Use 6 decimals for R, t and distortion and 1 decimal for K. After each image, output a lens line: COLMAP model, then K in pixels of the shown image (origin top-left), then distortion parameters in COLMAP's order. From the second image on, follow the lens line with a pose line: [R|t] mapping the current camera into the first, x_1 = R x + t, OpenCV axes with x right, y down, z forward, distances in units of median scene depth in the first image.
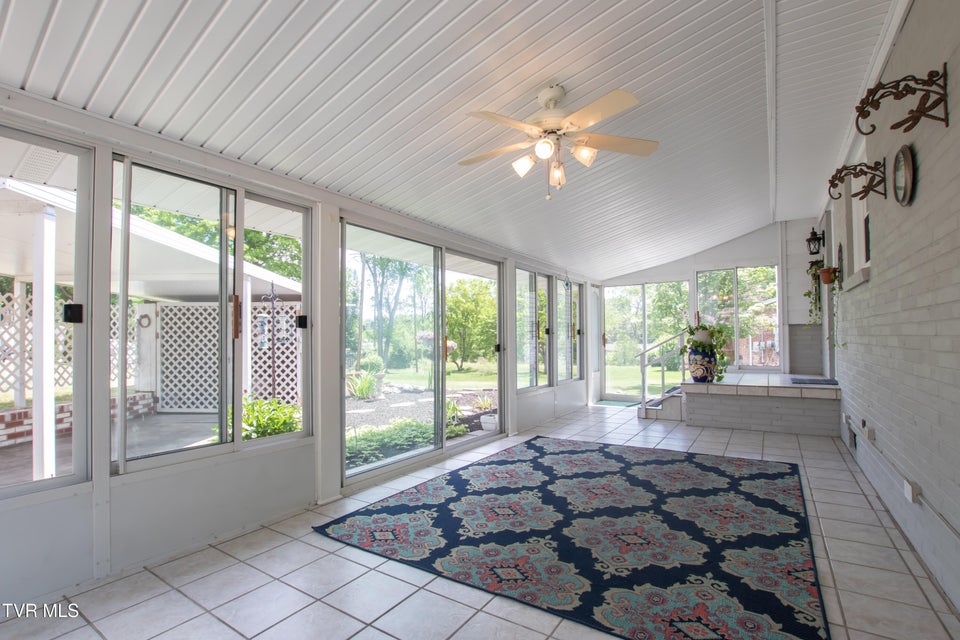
lens RADIAL K [[449.2, 0, 480.6], [0, 449.2, 330.2], [0, 0, 1]] dist [-0.026699, 0.001817]
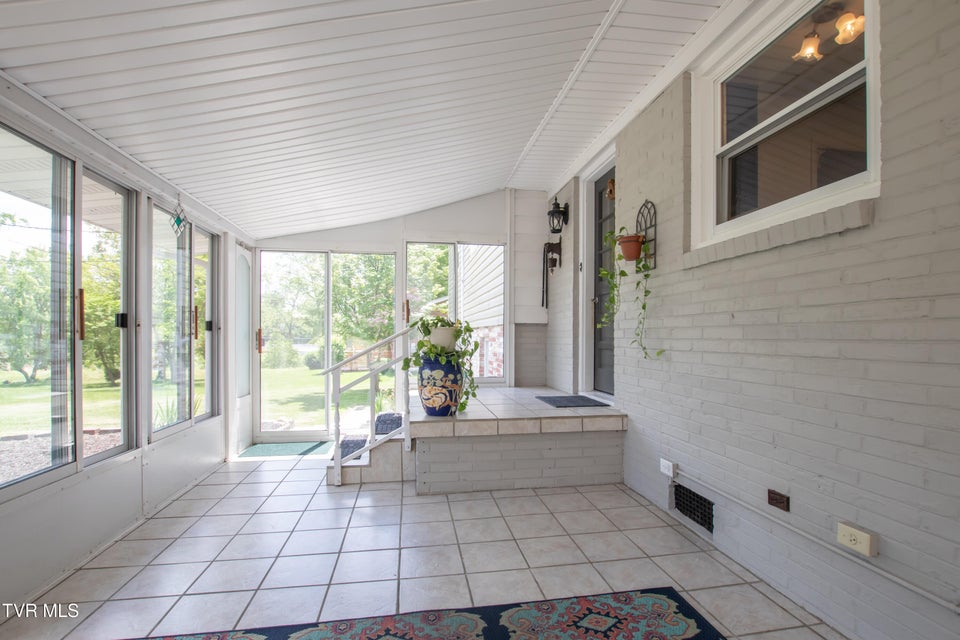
lens RADIAL K [[449.2, 0, 474.1], [0, 449.2, 344.3], [0, 0, 1]] dist [-0.026699, 0.001817]
pose [[0.747151, 0.002658, 0.664649, 0.133075], [-0.024020, 0.999447, 0.023005, 0.008101], [-0.664220, -0.033153, 0.746801, 0.515730]]
